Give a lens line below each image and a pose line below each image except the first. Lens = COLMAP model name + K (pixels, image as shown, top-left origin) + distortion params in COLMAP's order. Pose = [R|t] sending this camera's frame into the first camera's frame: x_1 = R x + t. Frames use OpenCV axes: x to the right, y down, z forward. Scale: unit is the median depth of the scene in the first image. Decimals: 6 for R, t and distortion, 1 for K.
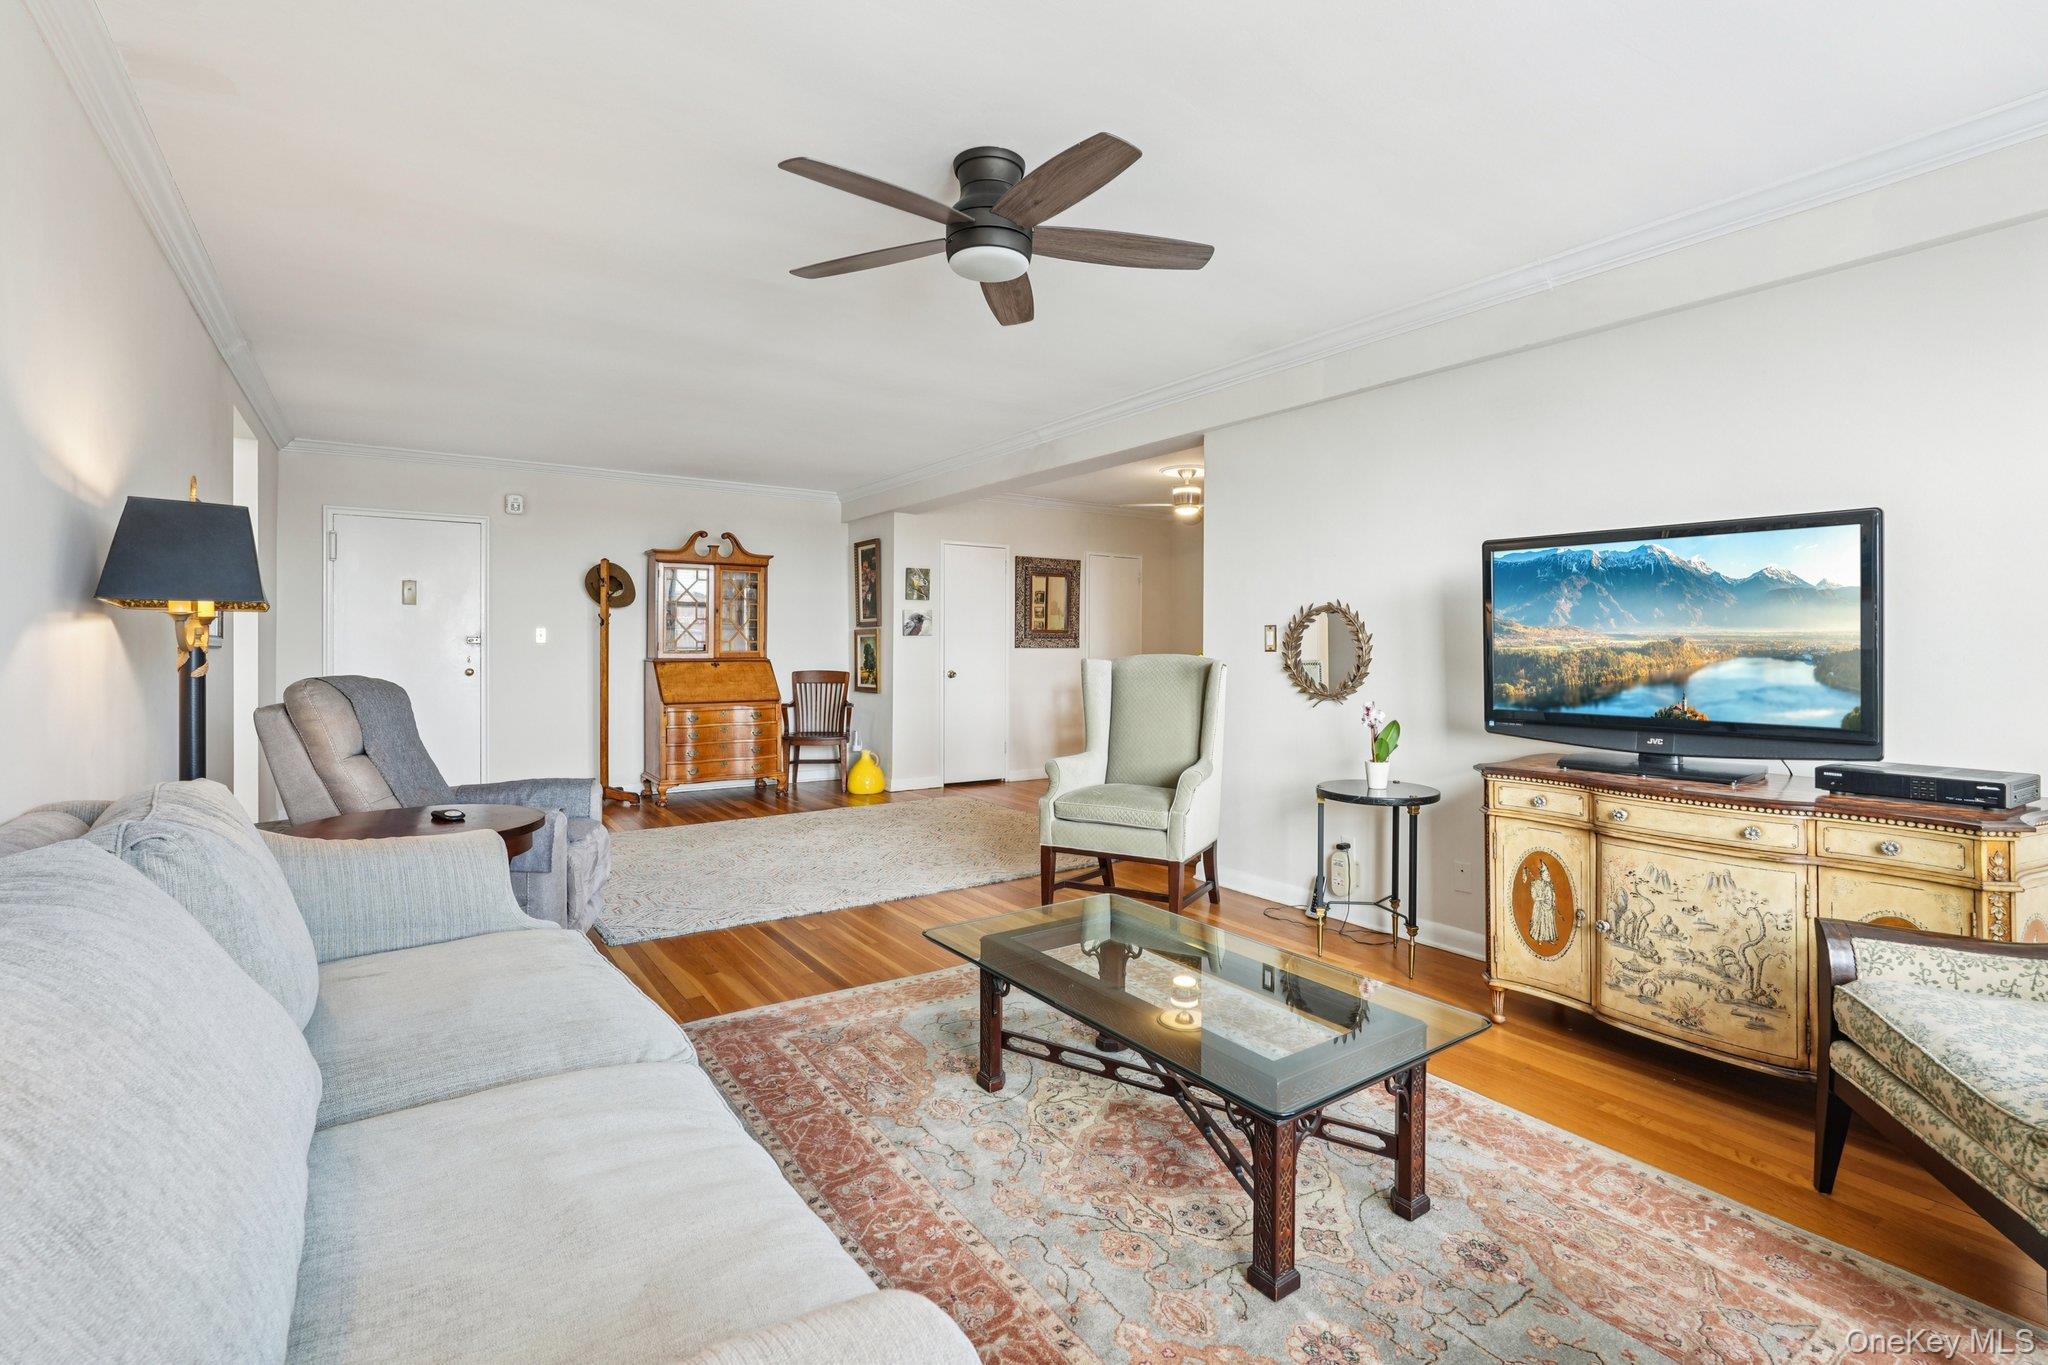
lens RADIAL K [[908.4, 0, 985.3], [0, 908.4, 643.1], [0, 0, 1]] dist [-0.009920, 0.002339]
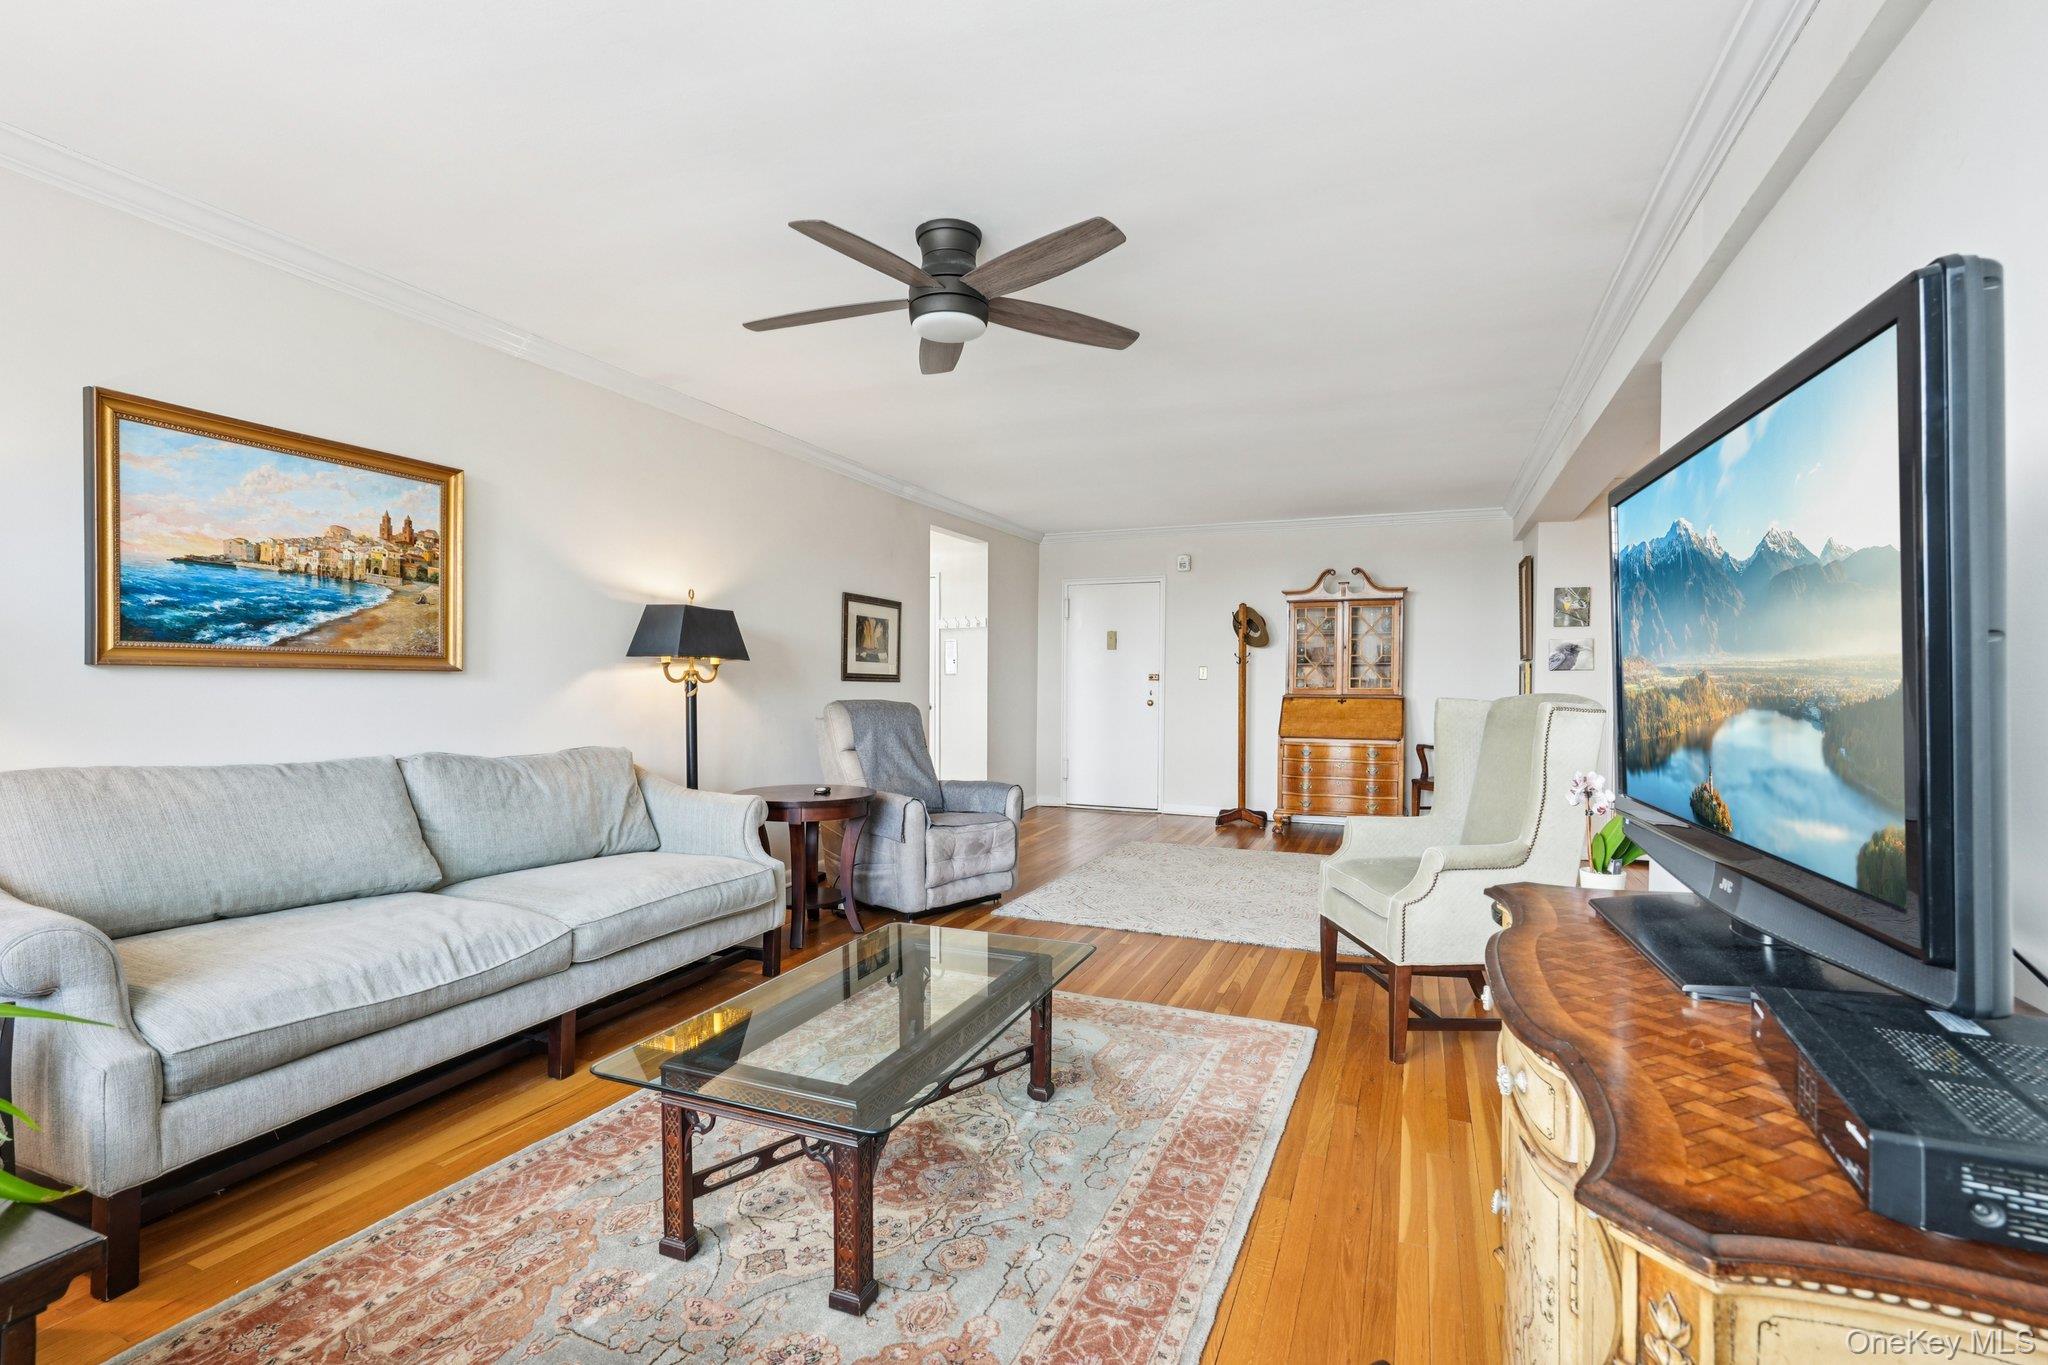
lens RADIAL K [[940.1, 0, 1043.0], [0, 940.1, 691.8], [0, 0, 1]] dist [0.004051, 0.000125]
pose [[0.563639, 0.011306, -0.825944, 0.376481], [-0.000271, 0.999909, 0.013502, -0.000334], [0.826021, -0.007387, 0.563591, 0.139898]]
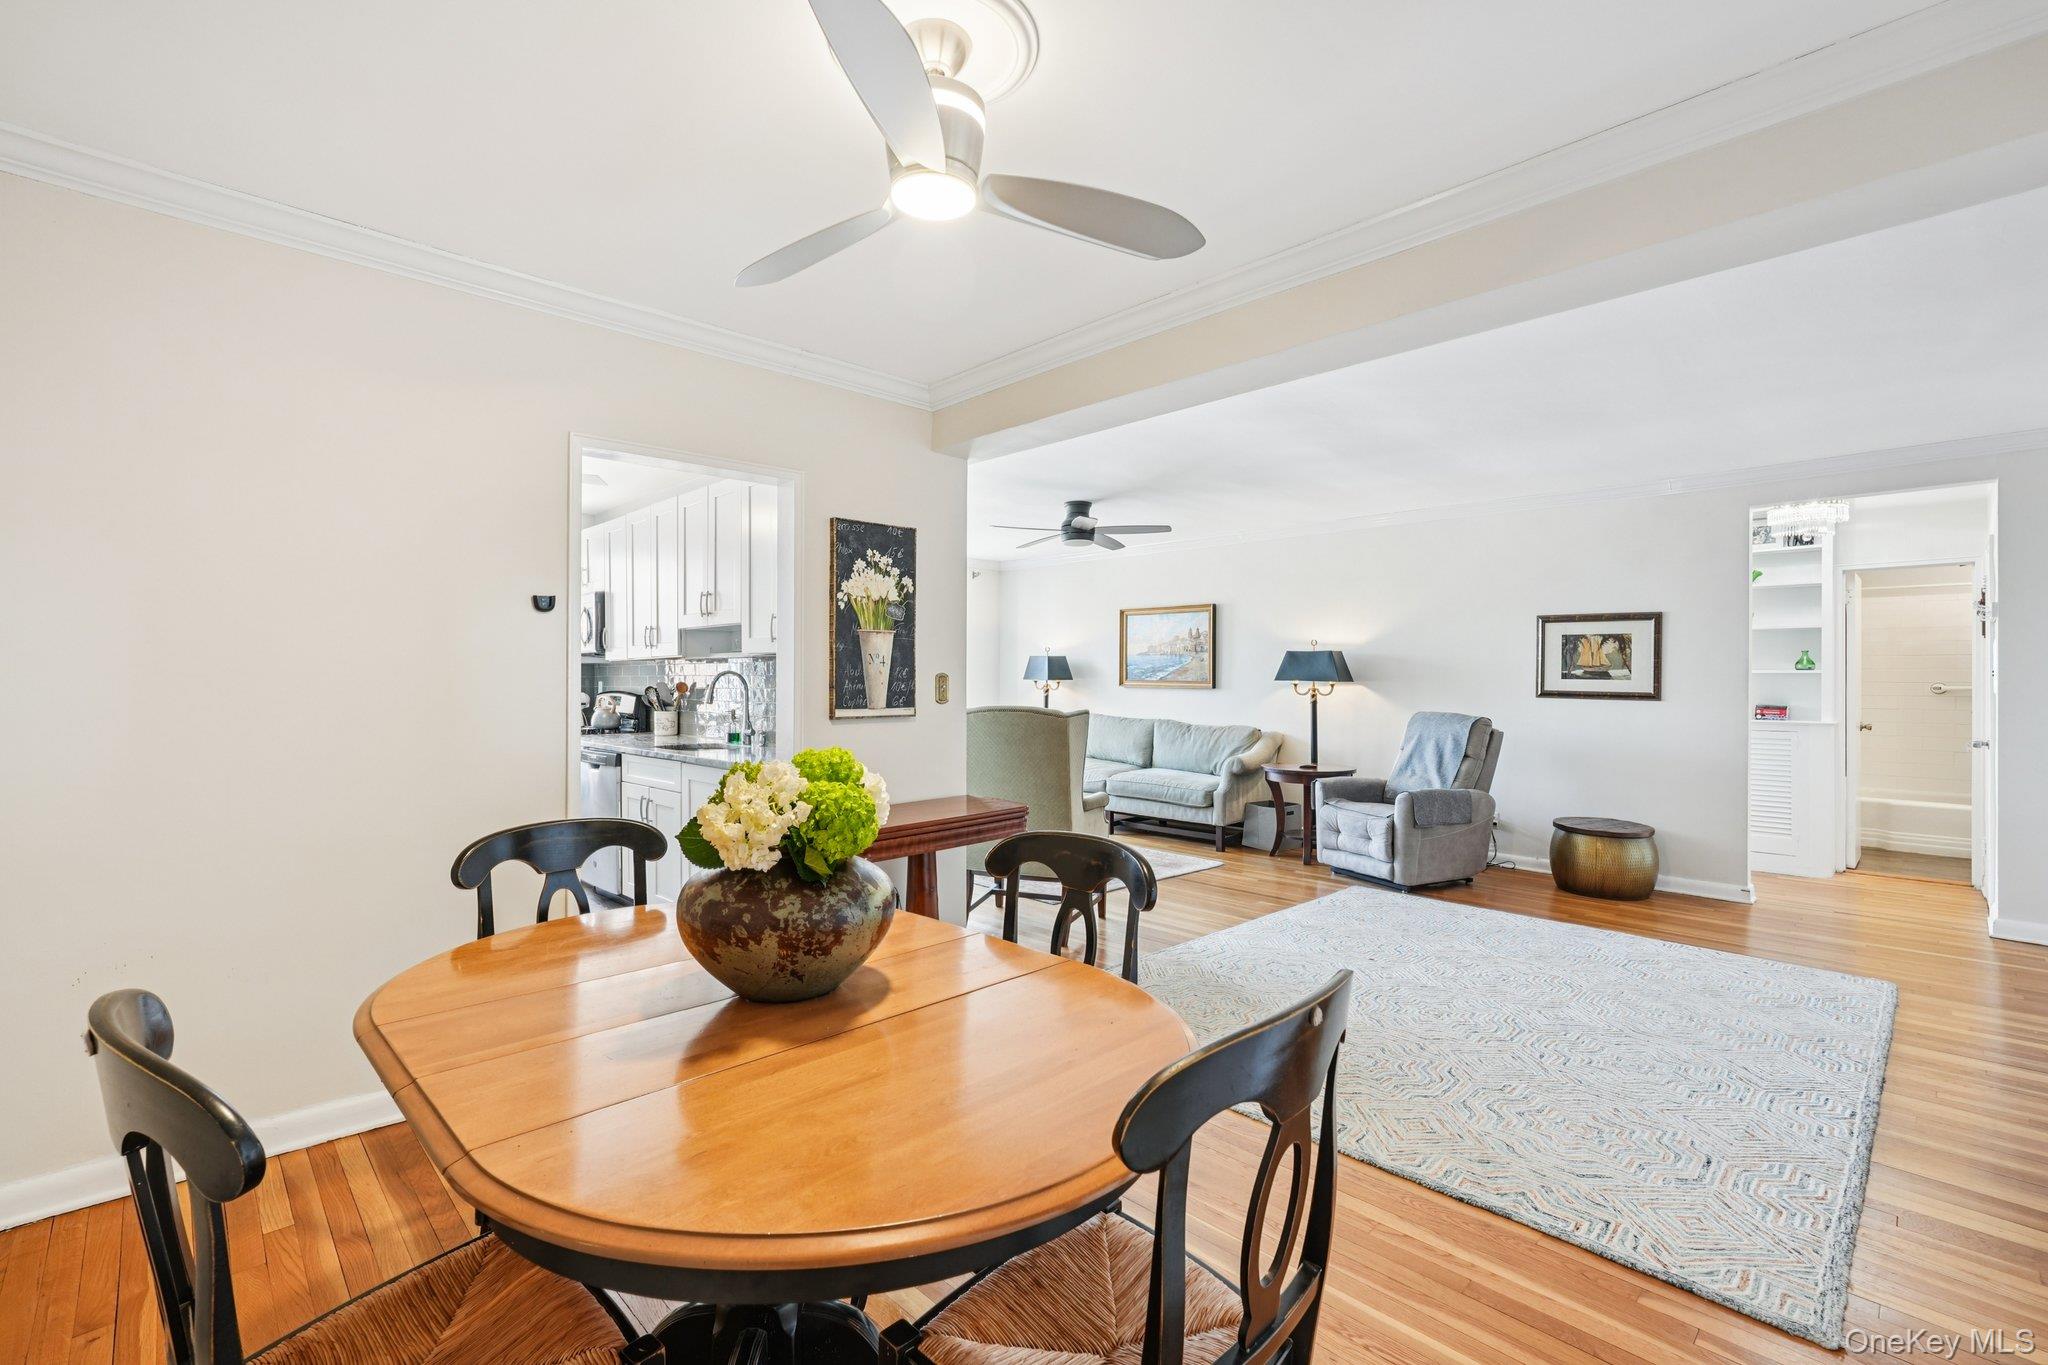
lens RADIAL K [[908.4, 0, 1015.3], [0, 908.4, 672.9], [0, 0, 1]] dist [-0.009920, 0.002339]
pose [[-0.984661, -0.009024, -0.174246, 0.235421], [-0.007192, 0.999912, -0.011140, -0.008951], [0.174331, -0.009716, -0.984639, 1.217817]]
